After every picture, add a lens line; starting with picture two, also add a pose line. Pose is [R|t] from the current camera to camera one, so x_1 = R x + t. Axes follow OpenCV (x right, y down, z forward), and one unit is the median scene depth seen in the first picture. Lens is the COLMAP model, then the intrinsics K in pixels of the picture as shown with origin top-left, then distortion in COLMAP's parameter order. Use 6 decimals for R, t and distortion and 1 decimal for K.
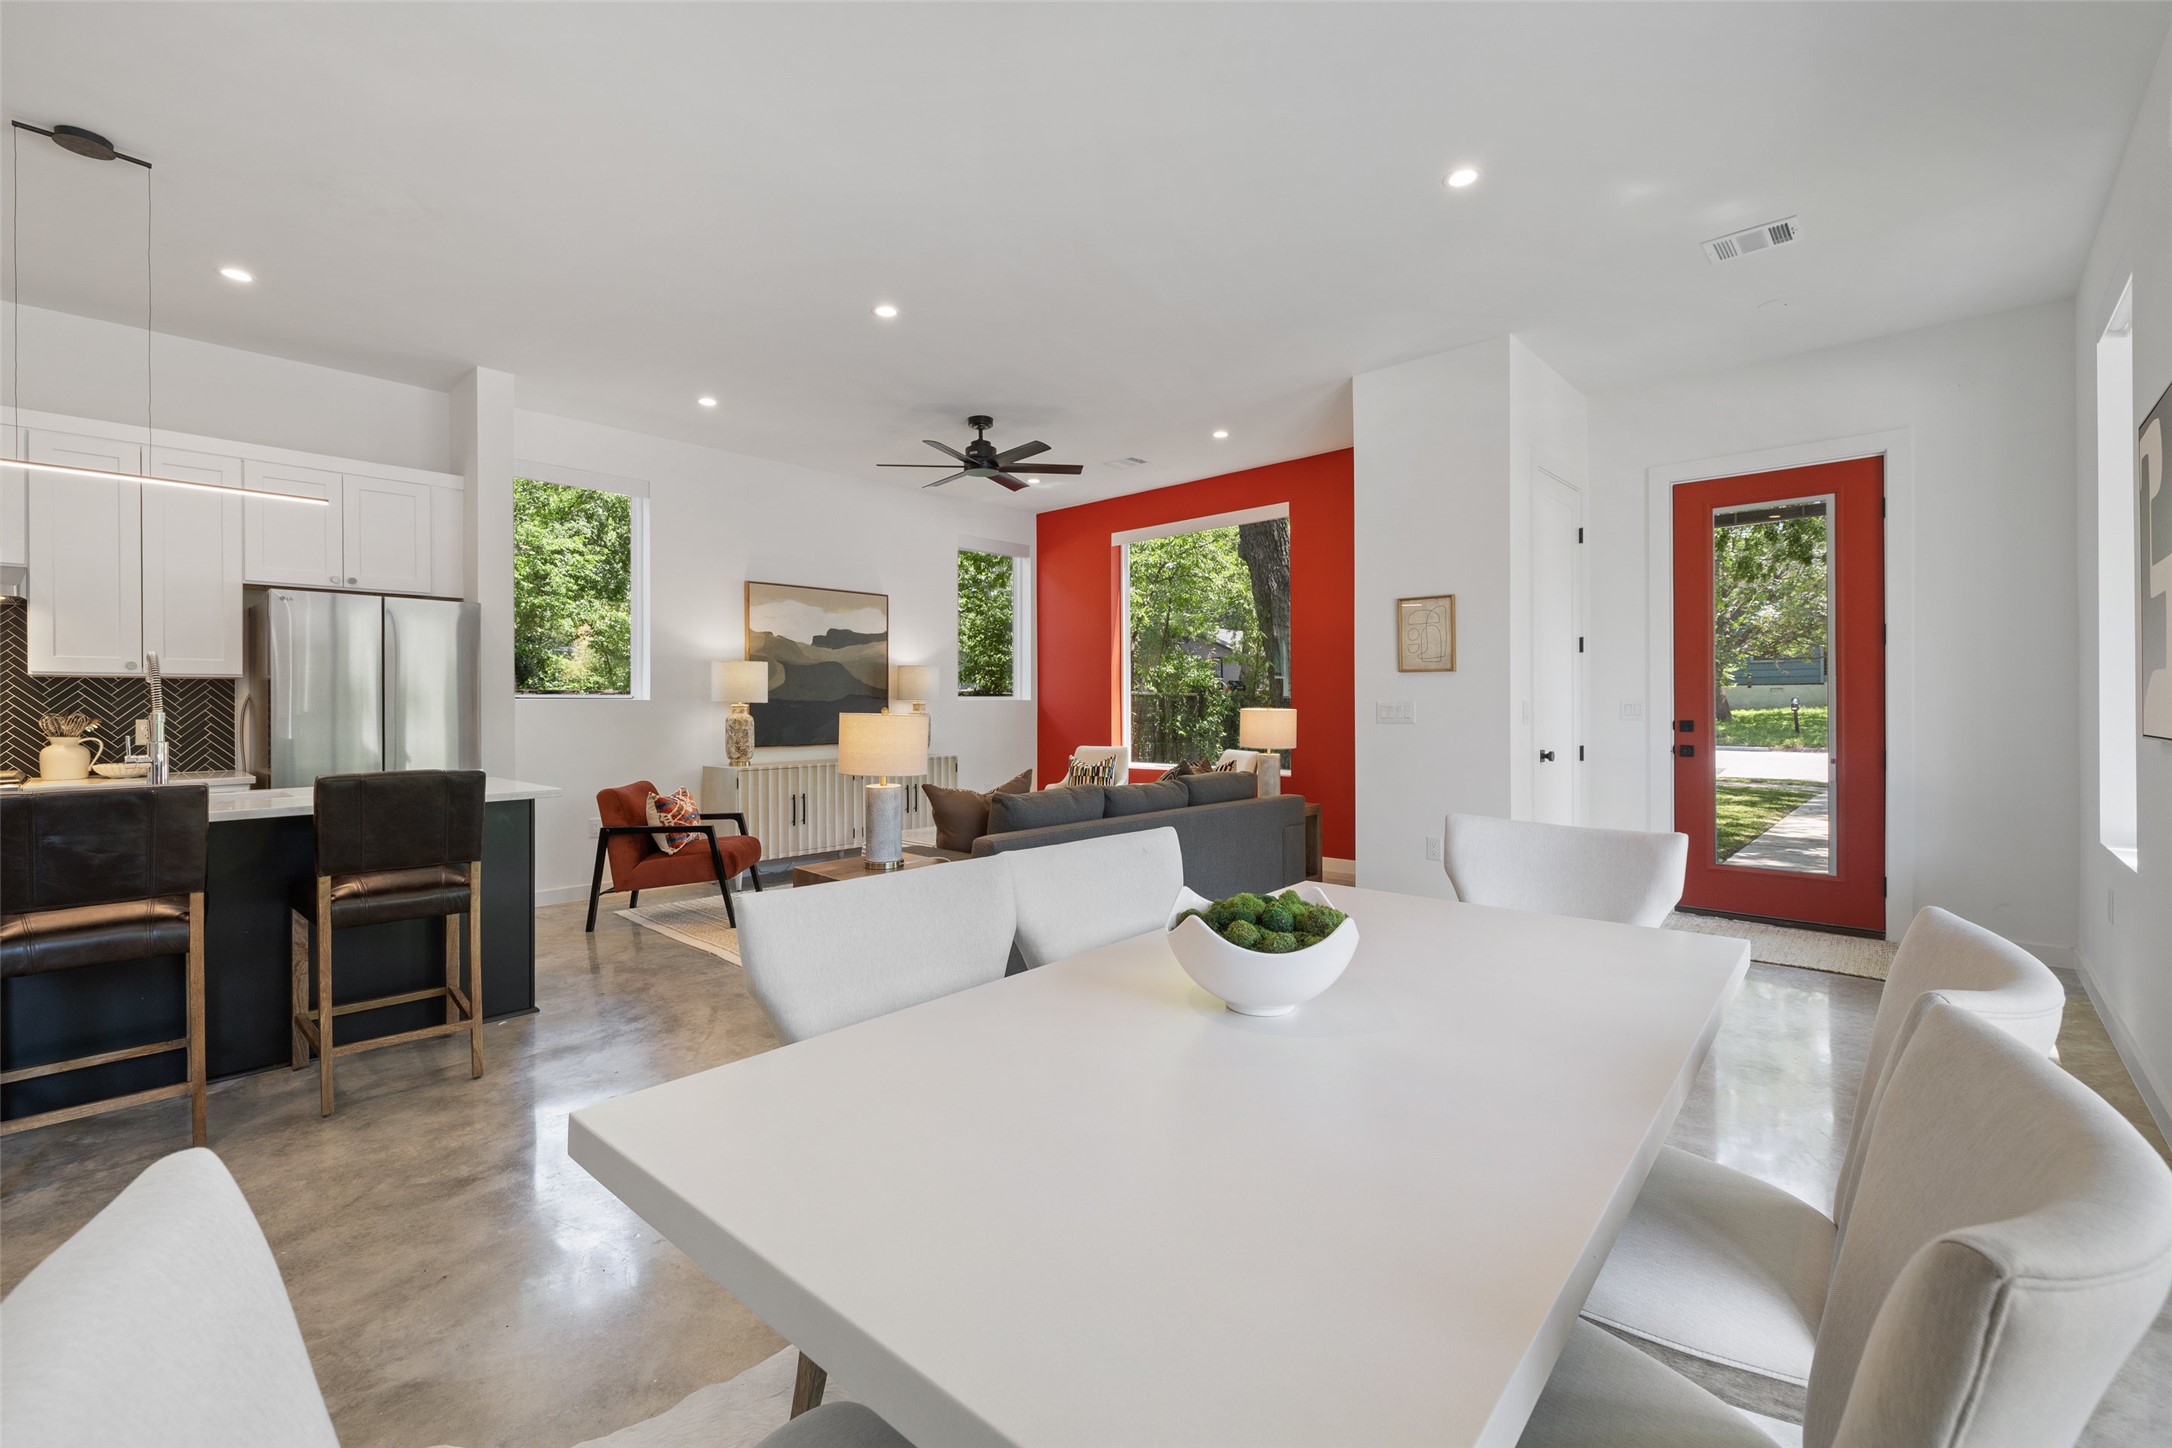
lens RADIAL K [[915.0, 0, 1083.8], [0, 915.0, 703.3], [0, 0, 1]] dist [0.002429, -0.000955]
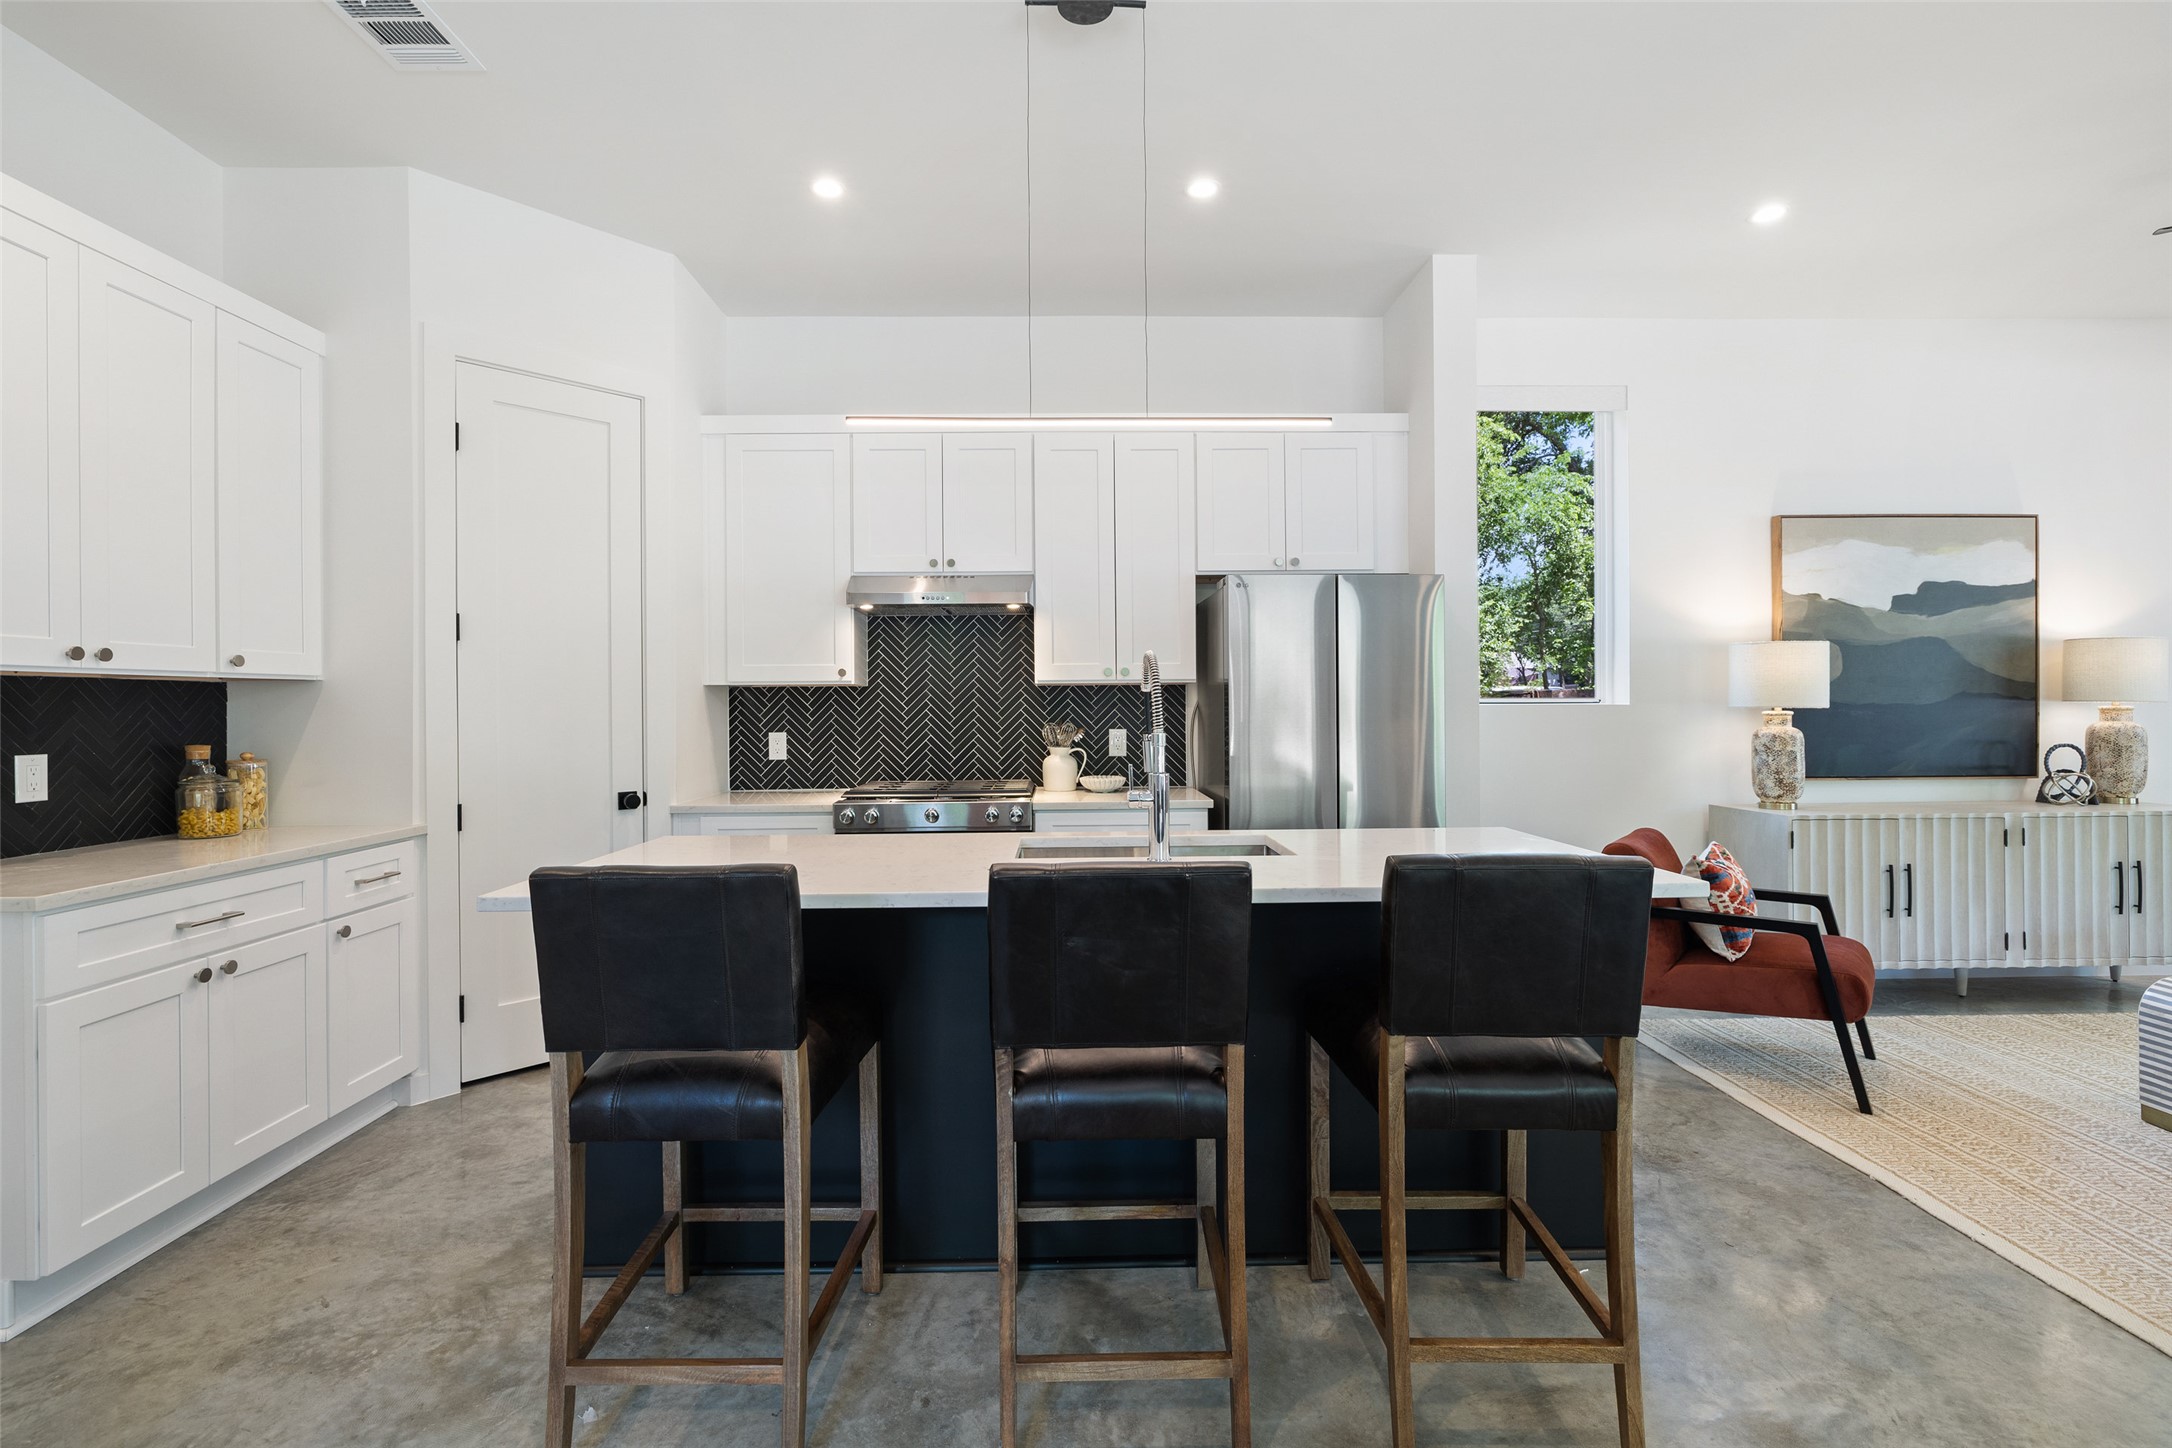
lens RADIAL K [[961.7, 0, 1069.9], [0, 961.7, 709.2], [0, 0, 1]] dist [-0.005028, 0.000069]
pose [[0.689223, 0.001517, -0.724547, -0.290629], [0.004714, 0.999967, 0.006578, -0.008171], [0.724533, -0.007949, 0.689194, 0.242442]]
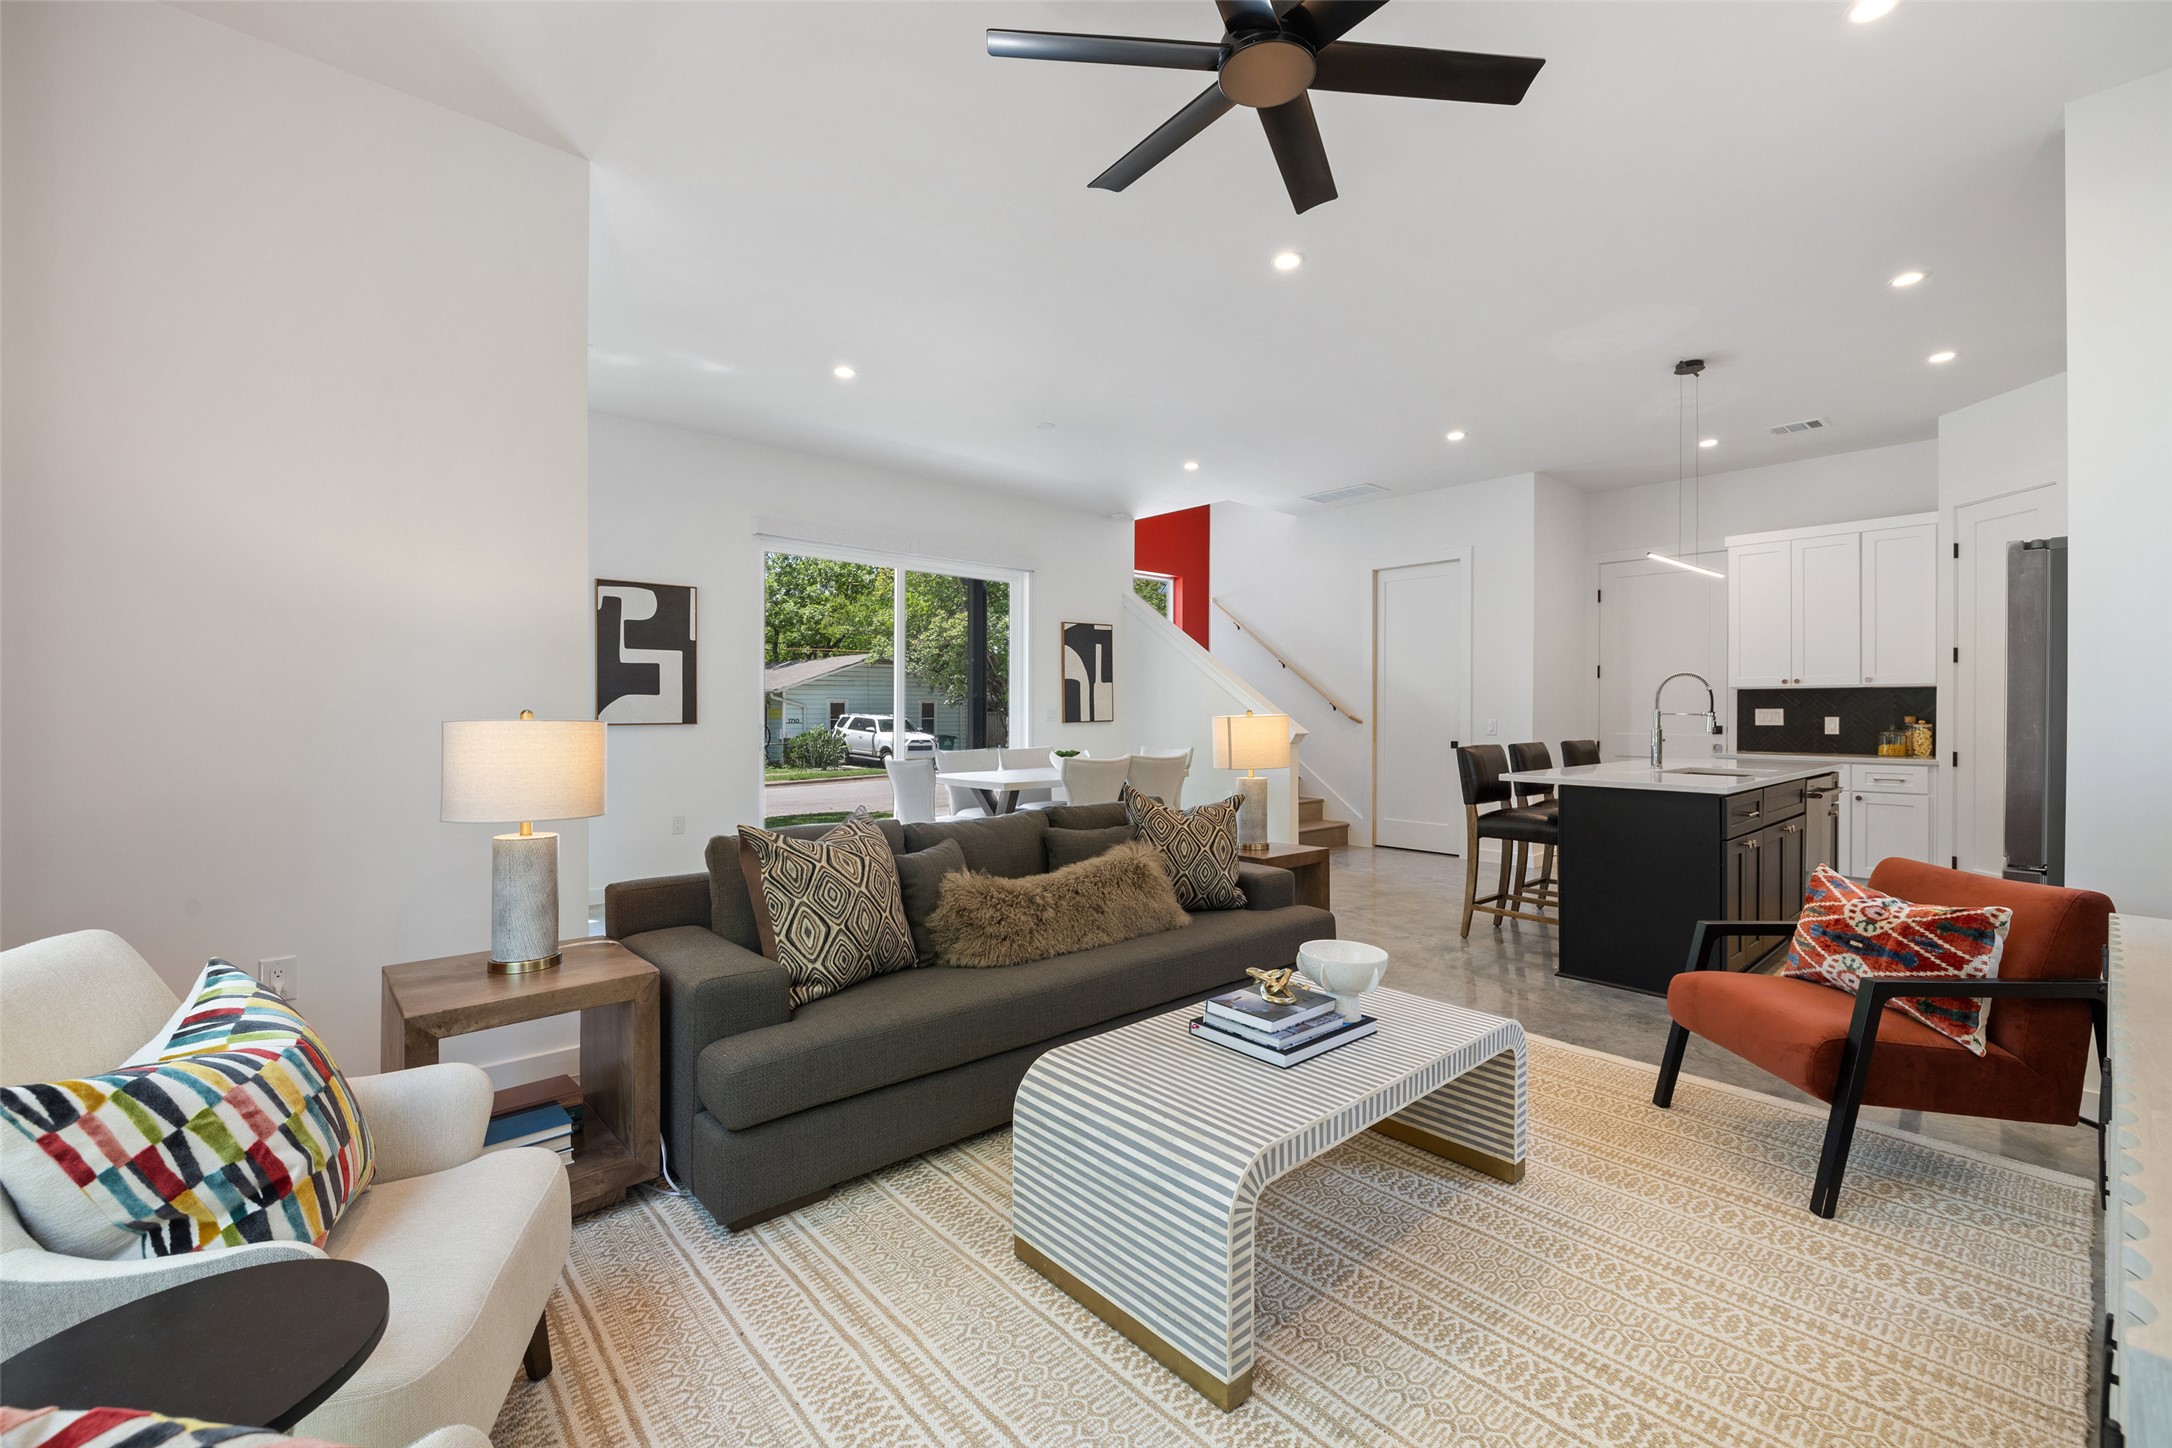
lens RADIAL K [[915.0, 0, 1075.1], [0, 915.0, 712.6], [0, 0, 1]] dist [0.002429, -0.000955]
pose [[-0.995457, 0.002983, 0.095168, -0.078781], [0.003225, 0.999992, 0.002389, 0.003311], [-0.095160, 0.002685, -0.995458, 1.575702]]
